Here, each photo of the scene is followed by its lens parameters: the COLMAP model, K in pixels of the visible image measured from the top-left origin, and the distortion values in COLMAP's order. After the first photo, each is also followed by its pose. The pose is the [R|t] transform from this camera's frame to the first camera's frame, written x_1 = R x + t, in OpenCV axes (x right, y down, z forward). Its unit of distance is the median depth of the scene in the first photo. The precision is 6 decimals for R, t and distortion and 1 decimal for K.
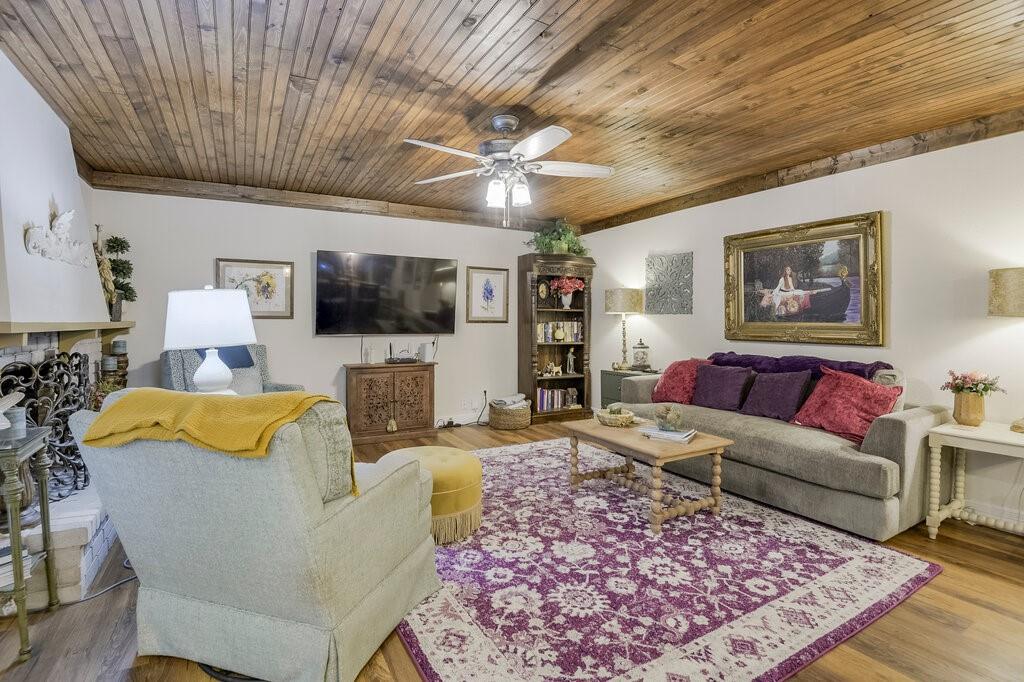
lens RADIAL K [[479.9, 0, 511.1], [0, 479.9, 325.9], [0, 0, 1]] dist [-0.001996, -0.031300]
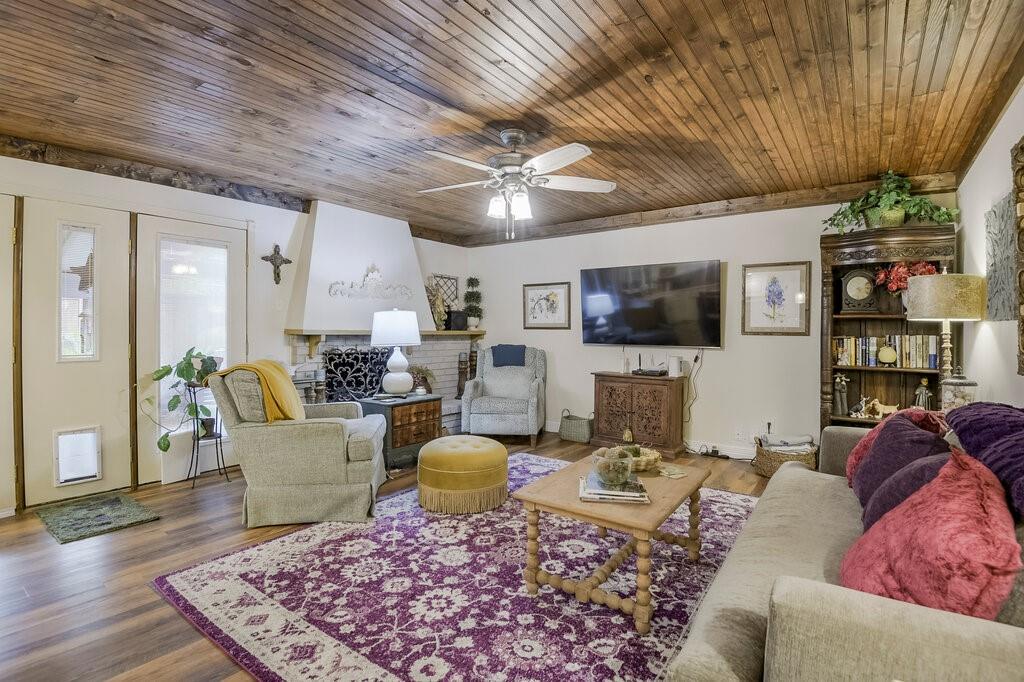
lens RADIAL K [[490.5, 0, 512.0], [0, 490.5, 341.0], [0, 0, 1]] dist [-0.001623, -0.032172]
pose [[0.424756, 0.021668, -0.905048, 1.108240], [-0.015906, 0.999738, 0.016470, -0.007377], [0.905168, 0.007400, 0.424990, 0.661487]]
